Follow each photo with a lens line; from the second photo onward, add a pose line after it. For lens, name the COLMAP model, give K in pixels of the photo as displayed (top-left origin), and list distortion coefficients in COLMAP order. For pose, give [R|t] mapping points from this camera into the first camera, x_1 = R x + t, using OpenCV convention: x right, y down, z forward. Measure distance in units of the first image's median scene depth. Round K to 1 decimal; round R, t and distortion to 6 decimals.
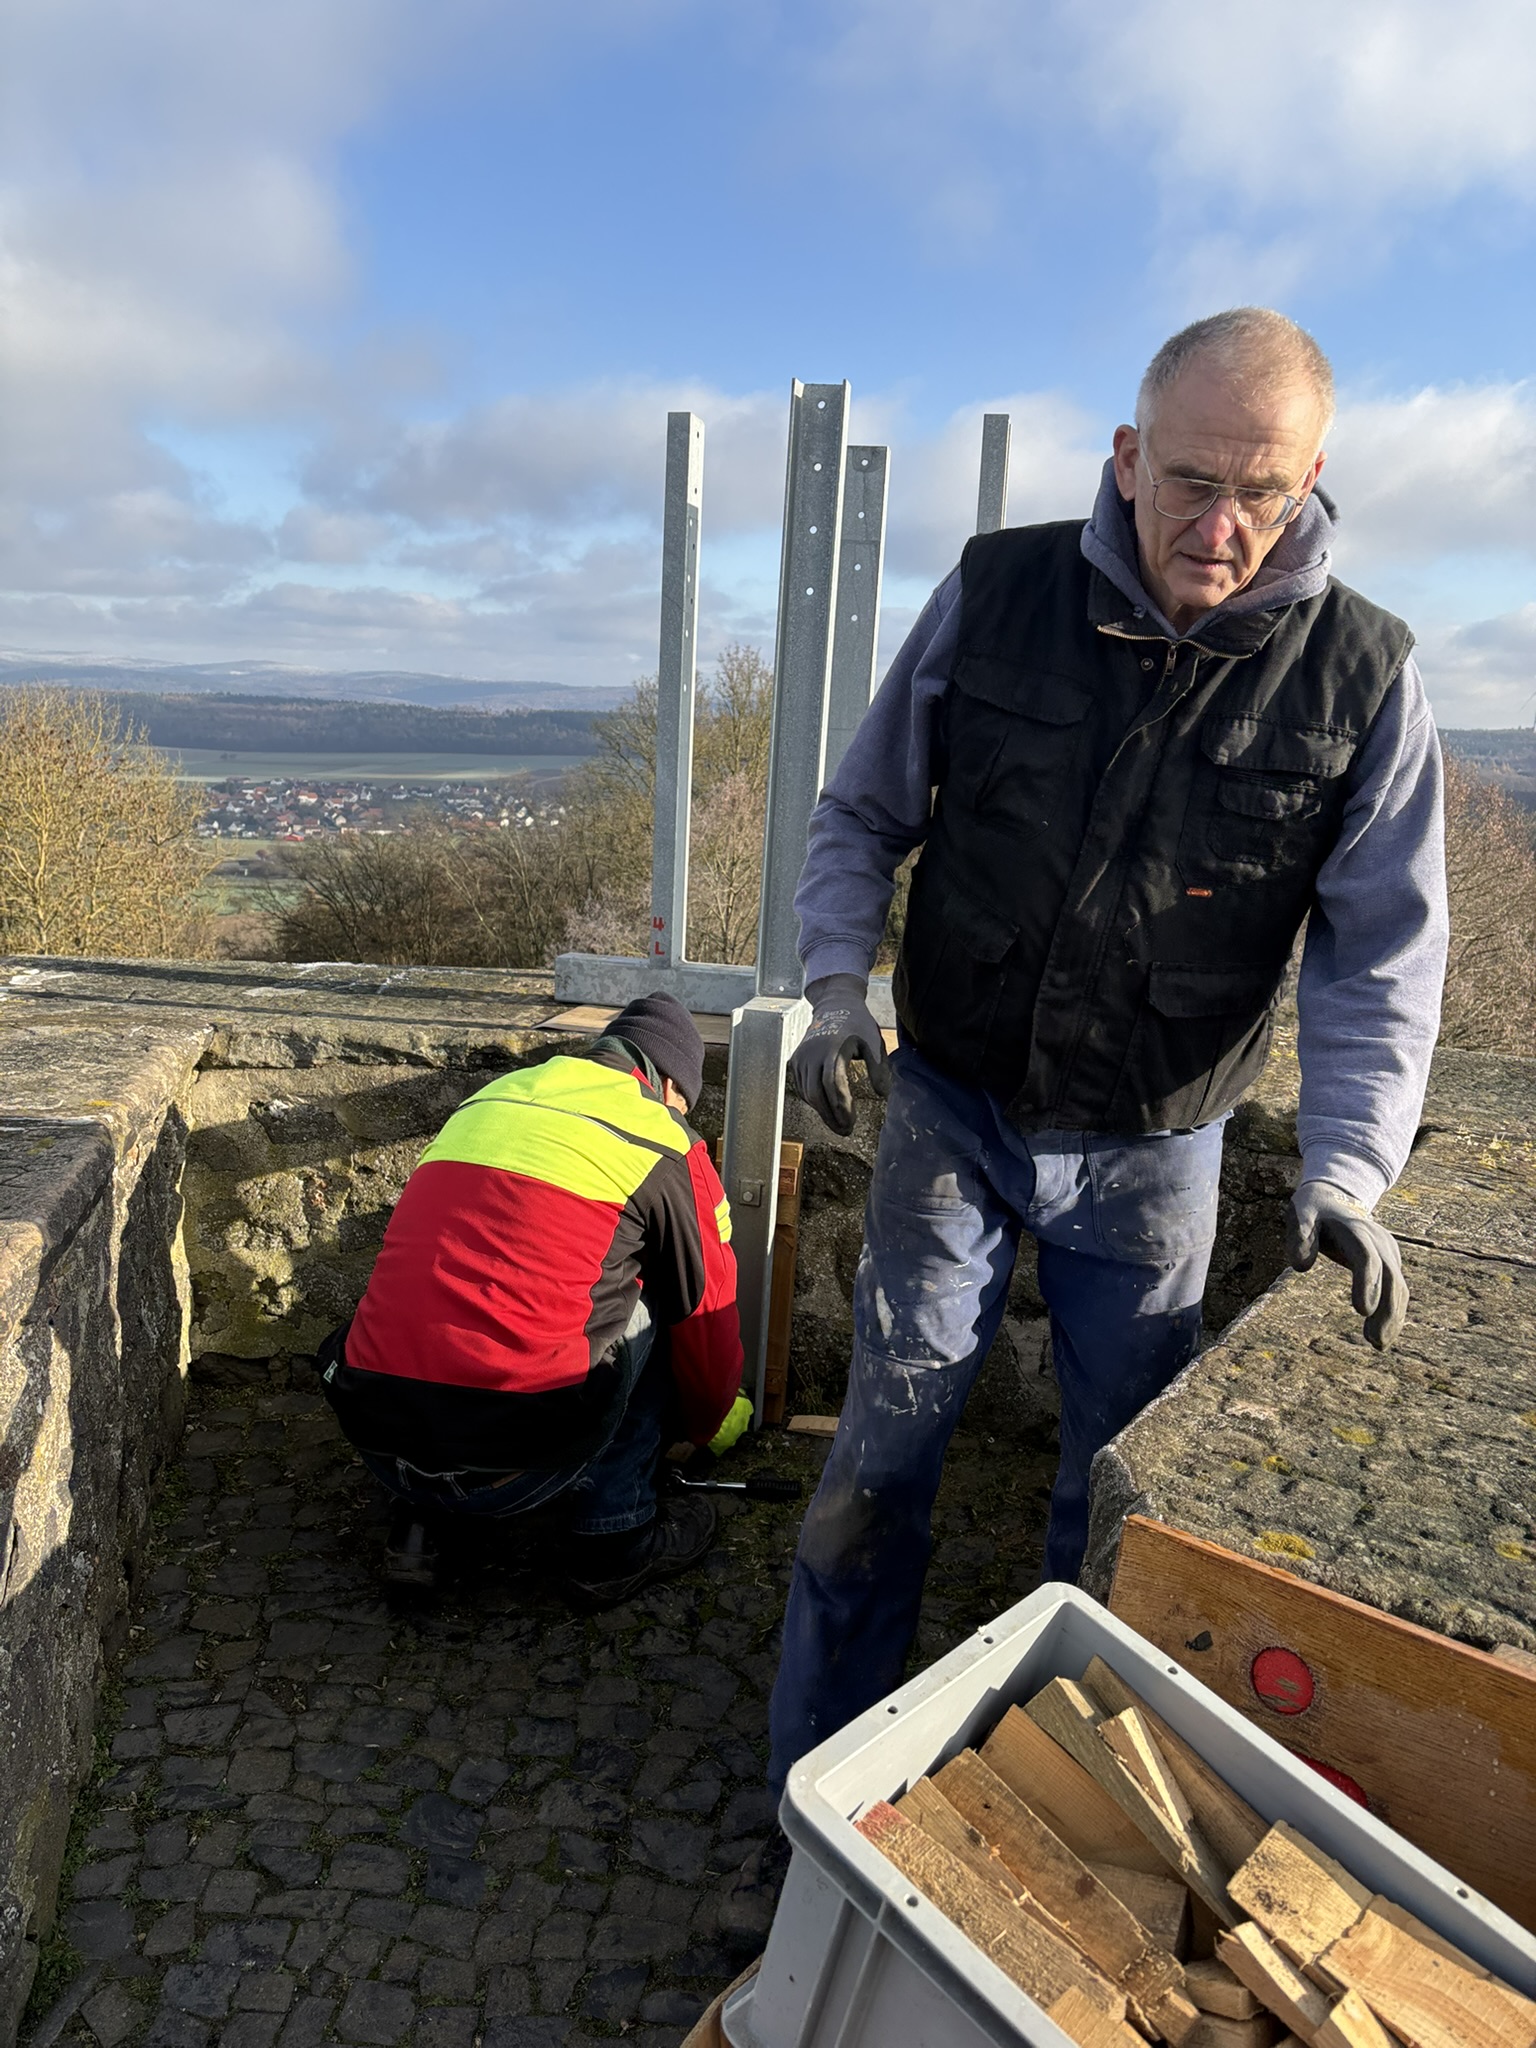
lens RADIAL K [[1551.3, 0, 770.5], [0, 1551.3, 991.0], [0, 0, 1]] dist [0.163962, -0.262255]
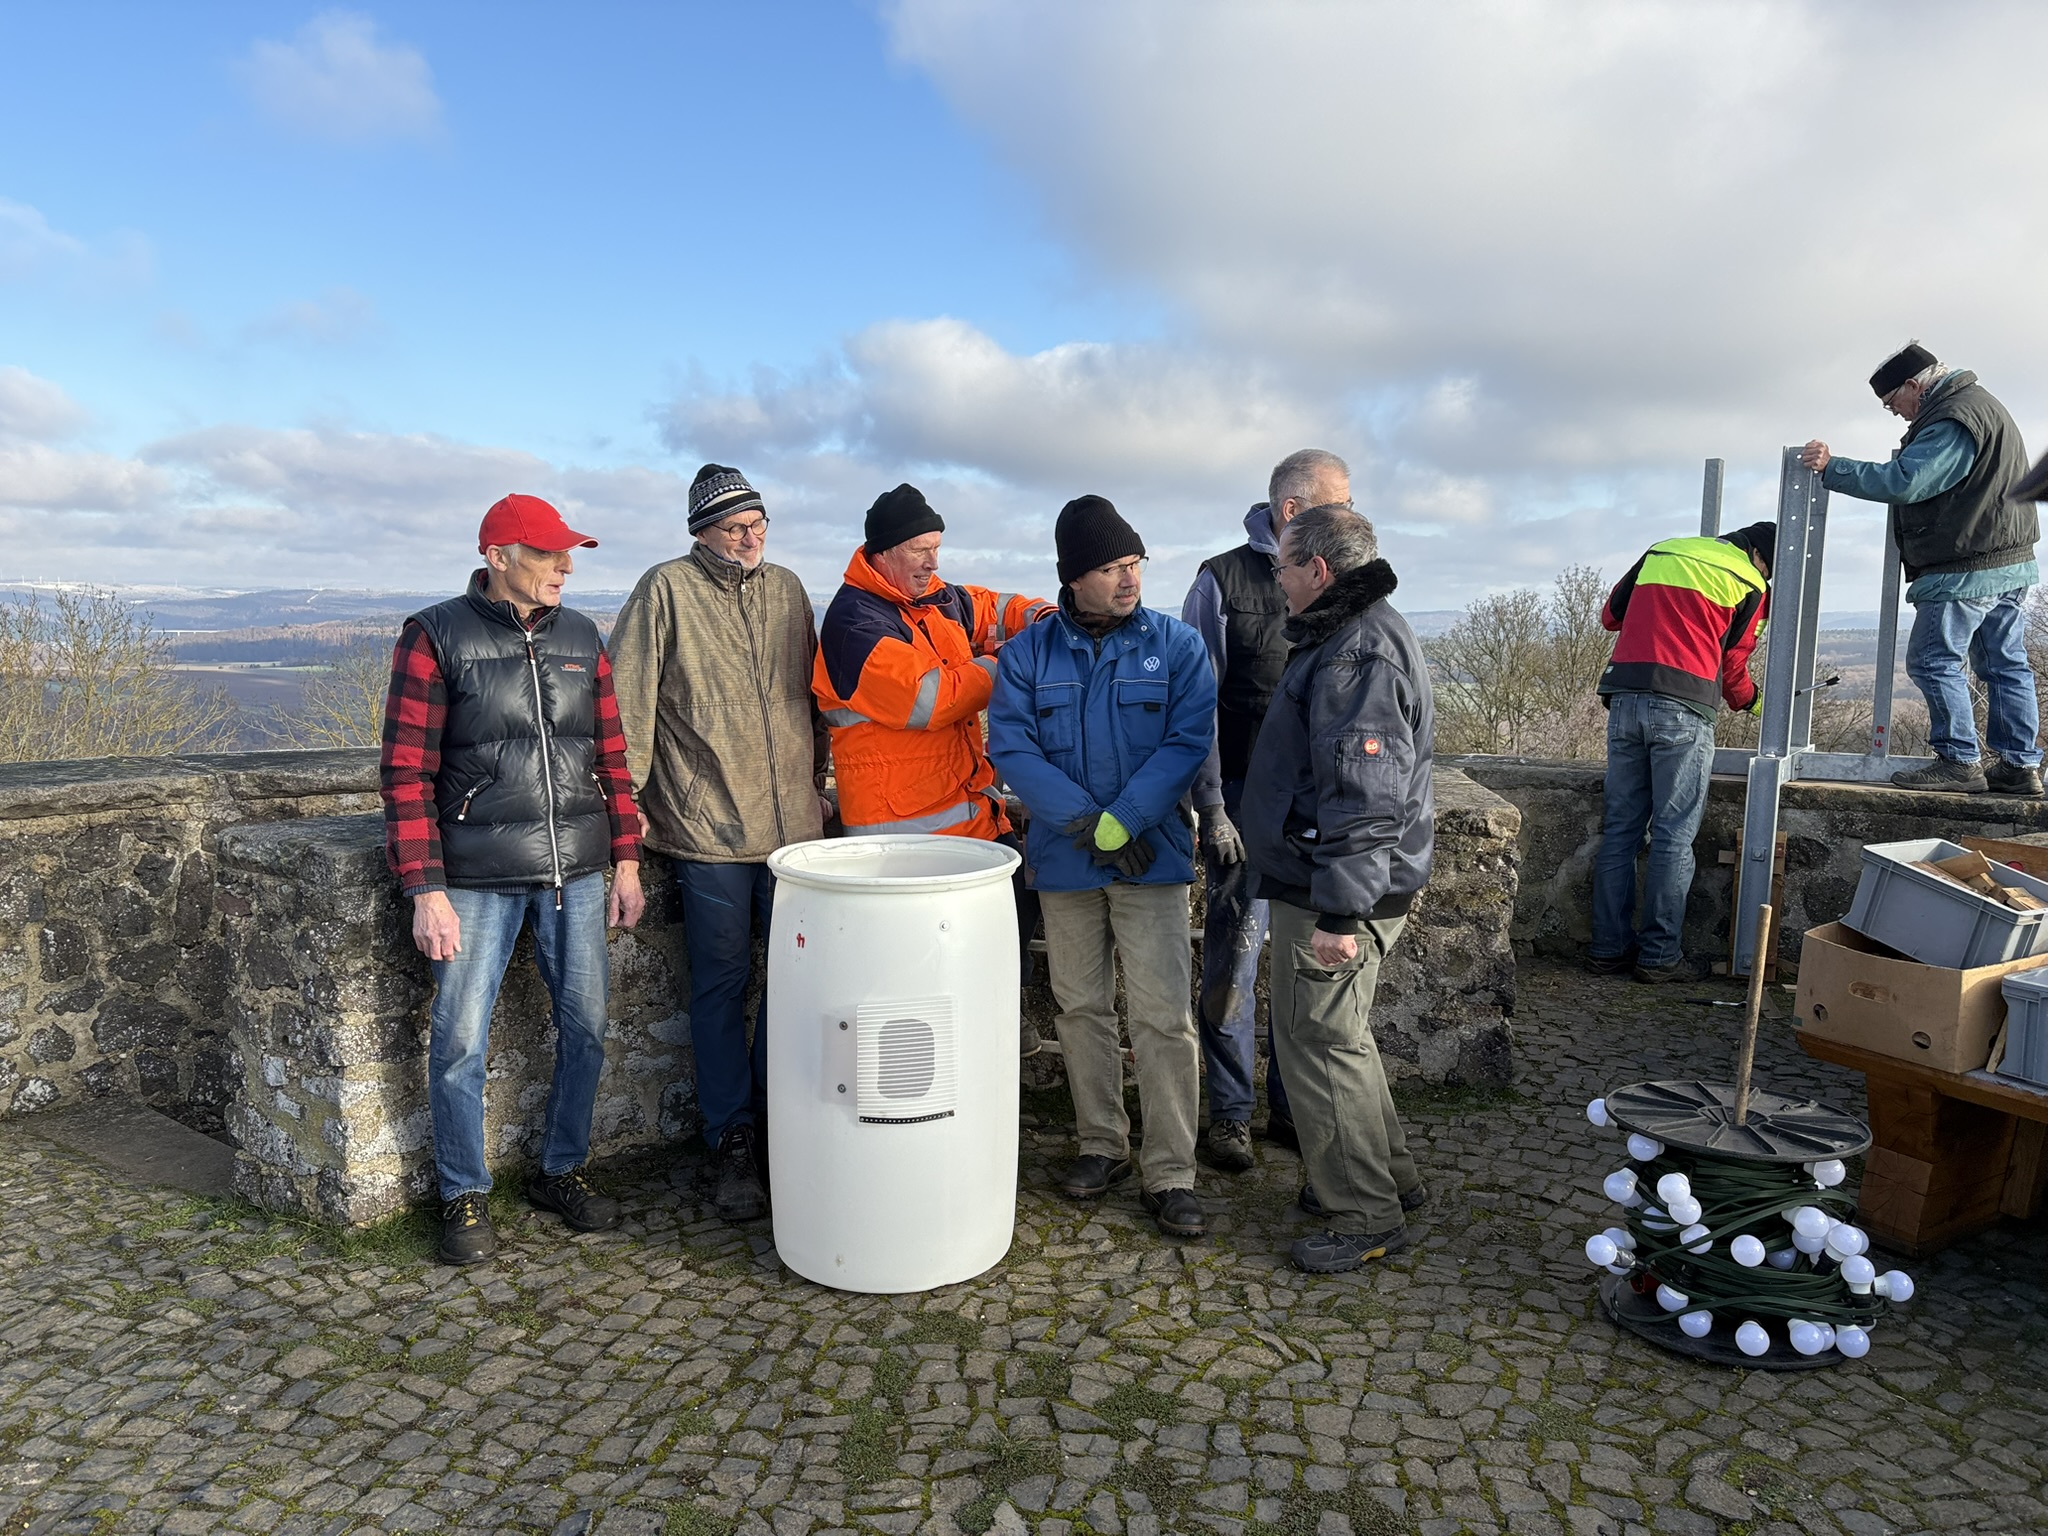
lens RADIAL K [[1526.0, 0, 1022.3], [0, 1526.0, 781.7], [0, 0, 1]] dist [0.047786, -0.051853]
pose [[0.935770, 0.014108, -0.352328, -0.186263], [-0.043520, 0.996181, -0.075696, 0.215235], [0.349915, 0.086168, 0.932810, -1.055529]]
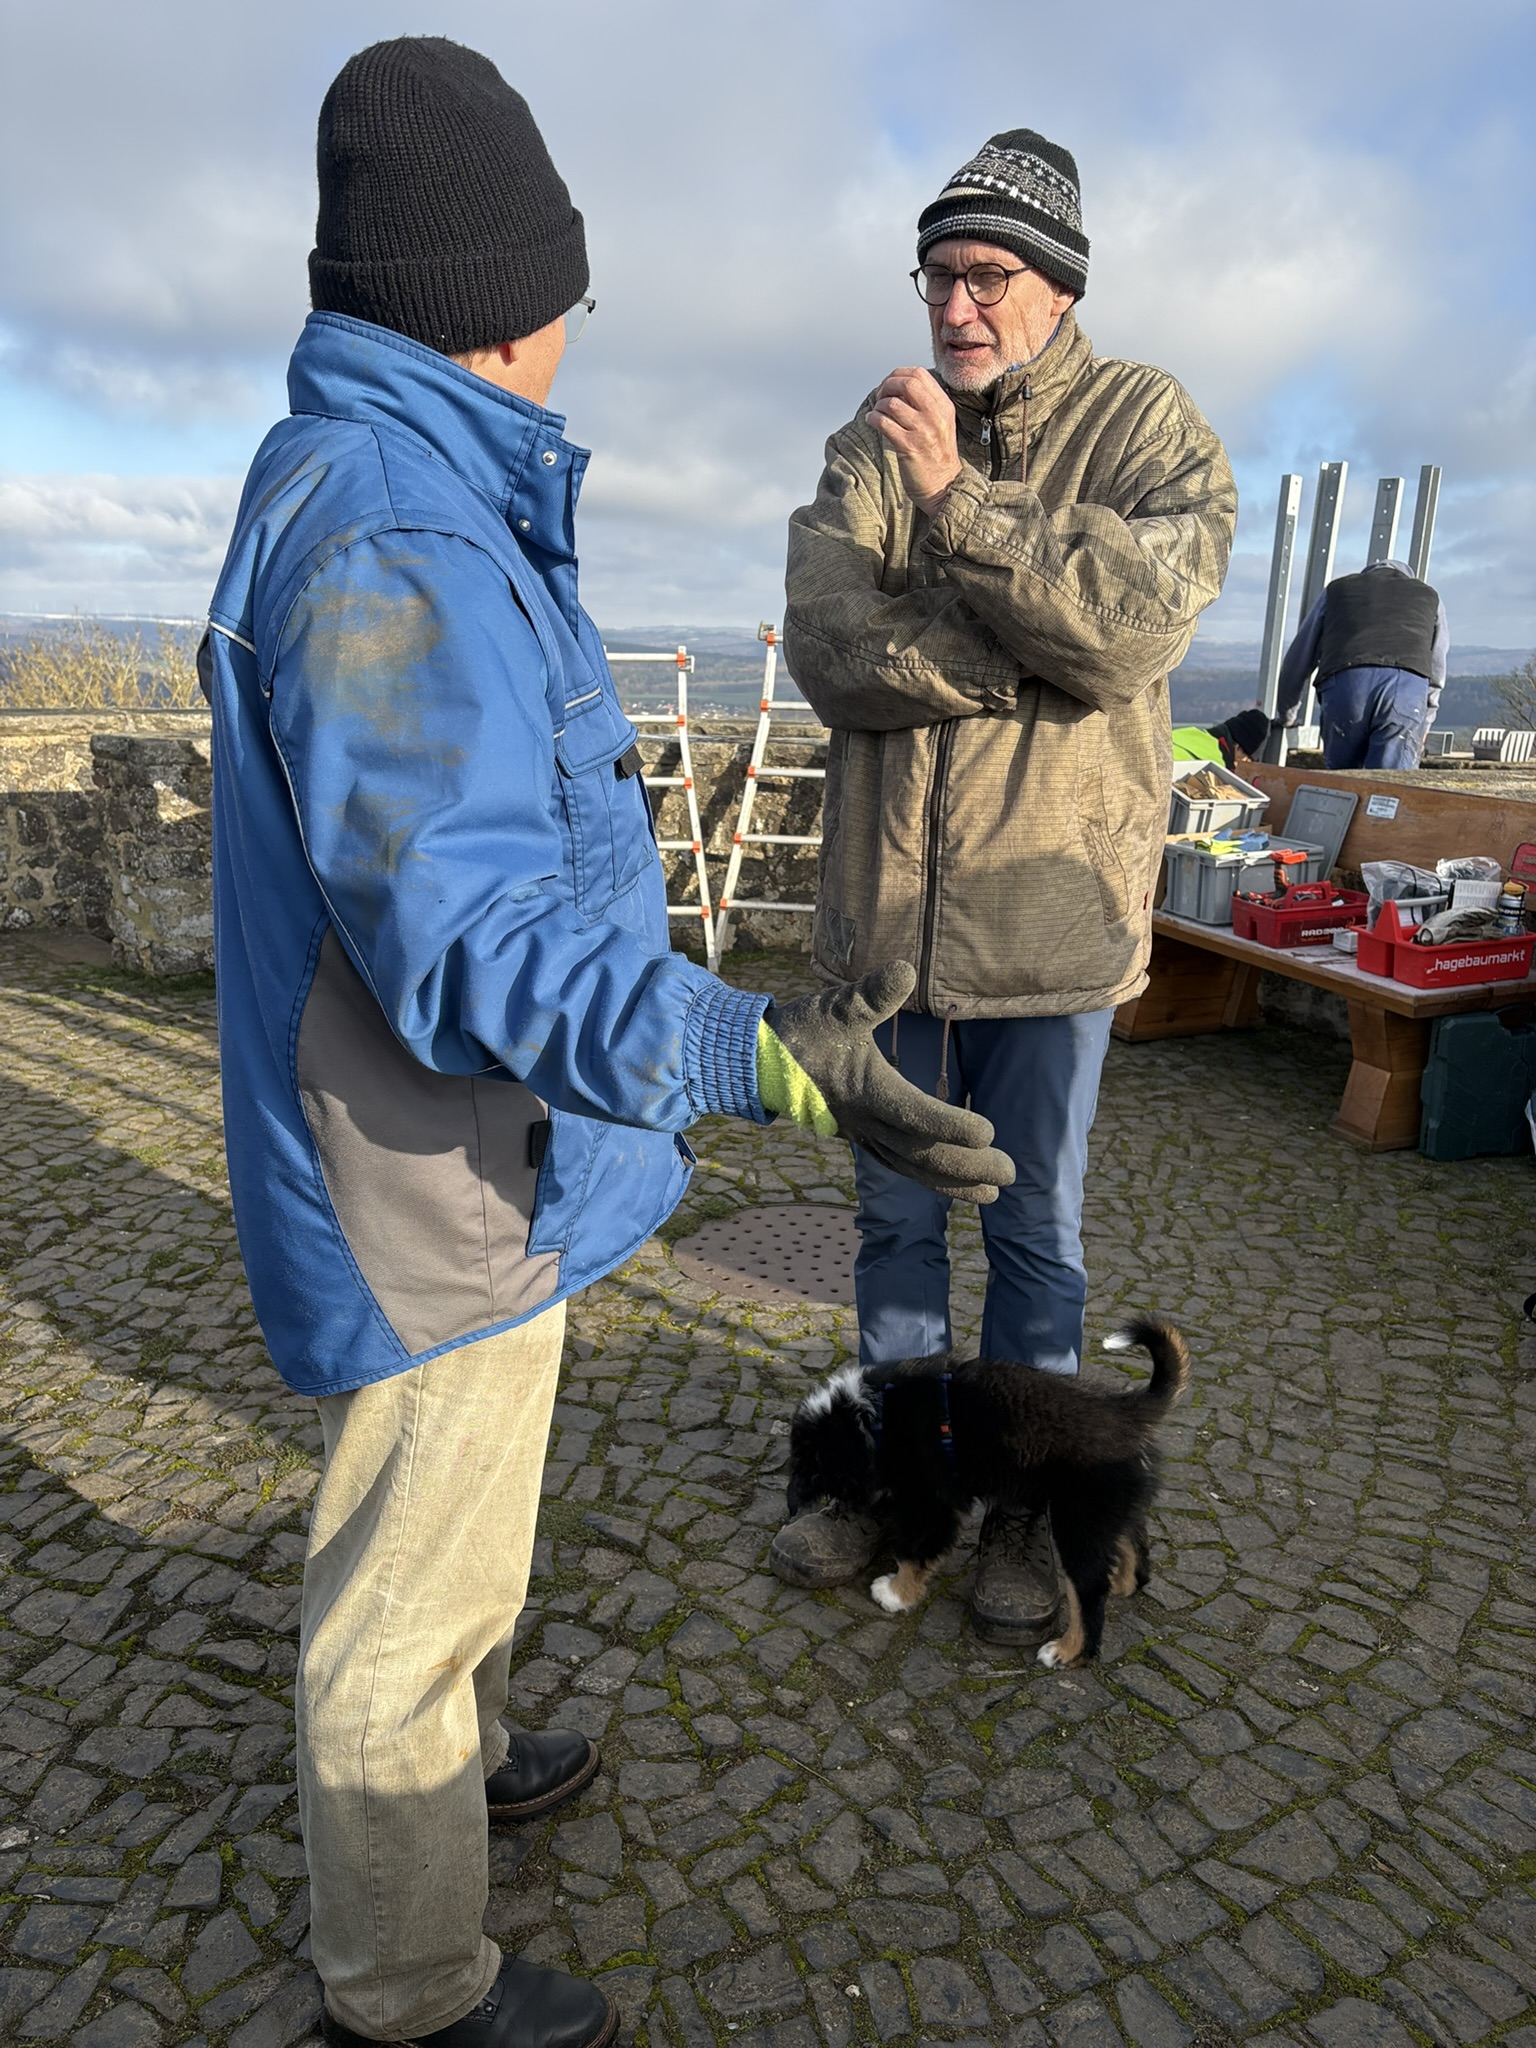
lens RADIAL K [[1539.0, 0, 774.2], [0, 1539.0, 1025.8], [0, 0, 1]] dist [0.017579, 0.001363]
pose [[0.847416, 0.105707, -0.520299, 0.566903], [-0.082491, 0.994293, 0.067652, 0.350583], [0.524481, -0.014410, 0.851300, -1.350039]]
